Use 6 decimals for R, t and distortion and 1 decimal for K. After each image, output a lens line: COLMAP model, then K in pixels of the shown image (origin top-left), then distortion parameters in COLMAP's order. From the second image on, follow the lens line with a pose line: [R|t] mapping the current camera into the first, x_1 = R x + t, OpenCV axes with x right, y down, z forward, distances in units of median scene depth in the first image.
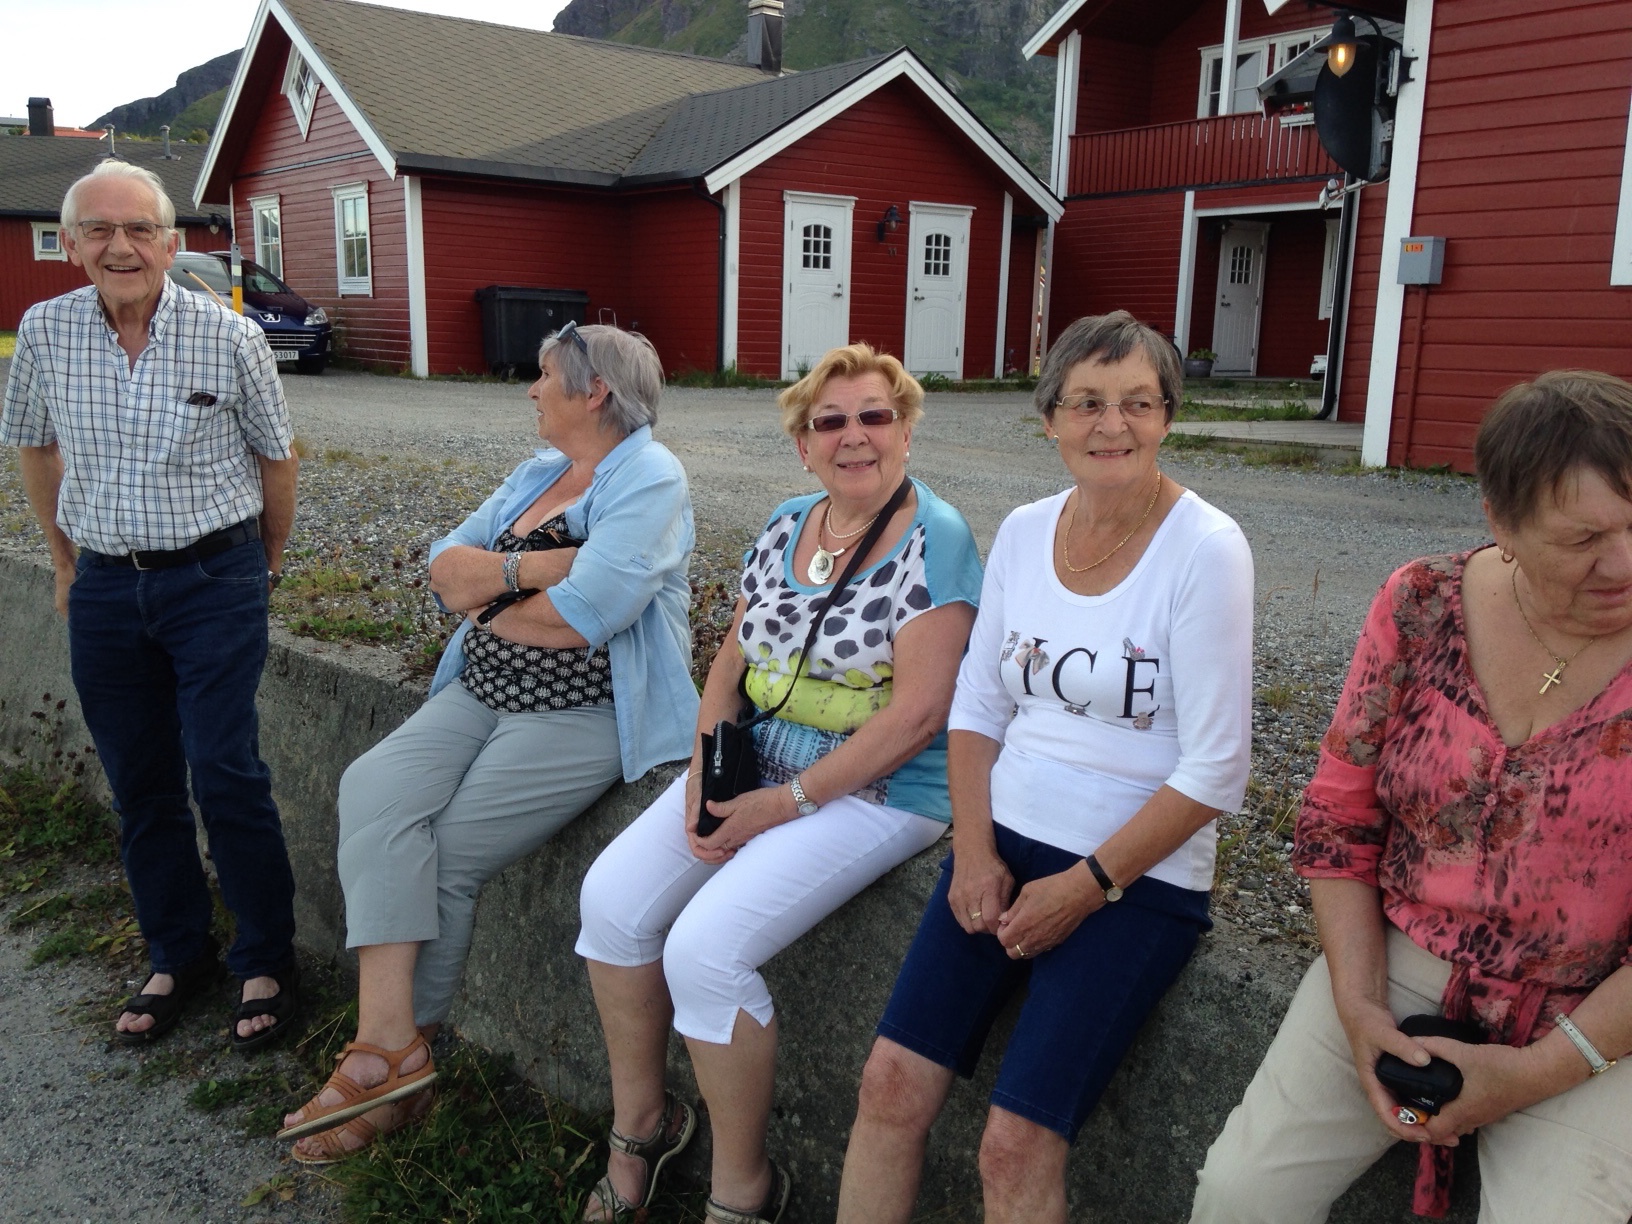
lens RADIAL K [[1473.9, 0, 816.0], [0, 1473.9, 612.0], [0, 0, 1]] dist [0.202909, -0.303264]
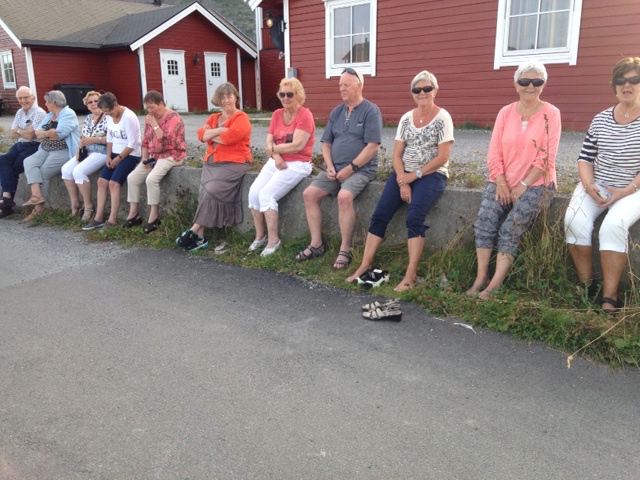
lens RADIAL K [[578.0, 0, 320.0], [0, 578.0, 240.0], [0, 0, 1]] dist [0.202909, -0.303264]
pose [[0.983296, -0.078570, 0.164181, 0.070089], [0.069779, 0.995837, 0.058654, 0.054780], [-0.168106, -0.046218, 0.984685, -0.251391]]
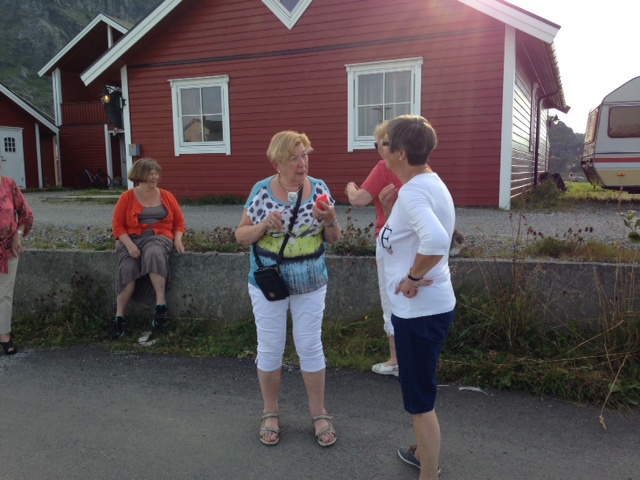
lens RADIAL K [[578.0, 0, 320.0], [0, 578.0, 240.0], [0, 0, 1]] dist [0.202909, -0.303264]
pose [[0.862533, -0.091814, 0.497601, 0.011417], [0.126839, 0.991234, -0.036965, 0.048808], [-0.489846, 0.094999, 0.866618, -0.223399]]
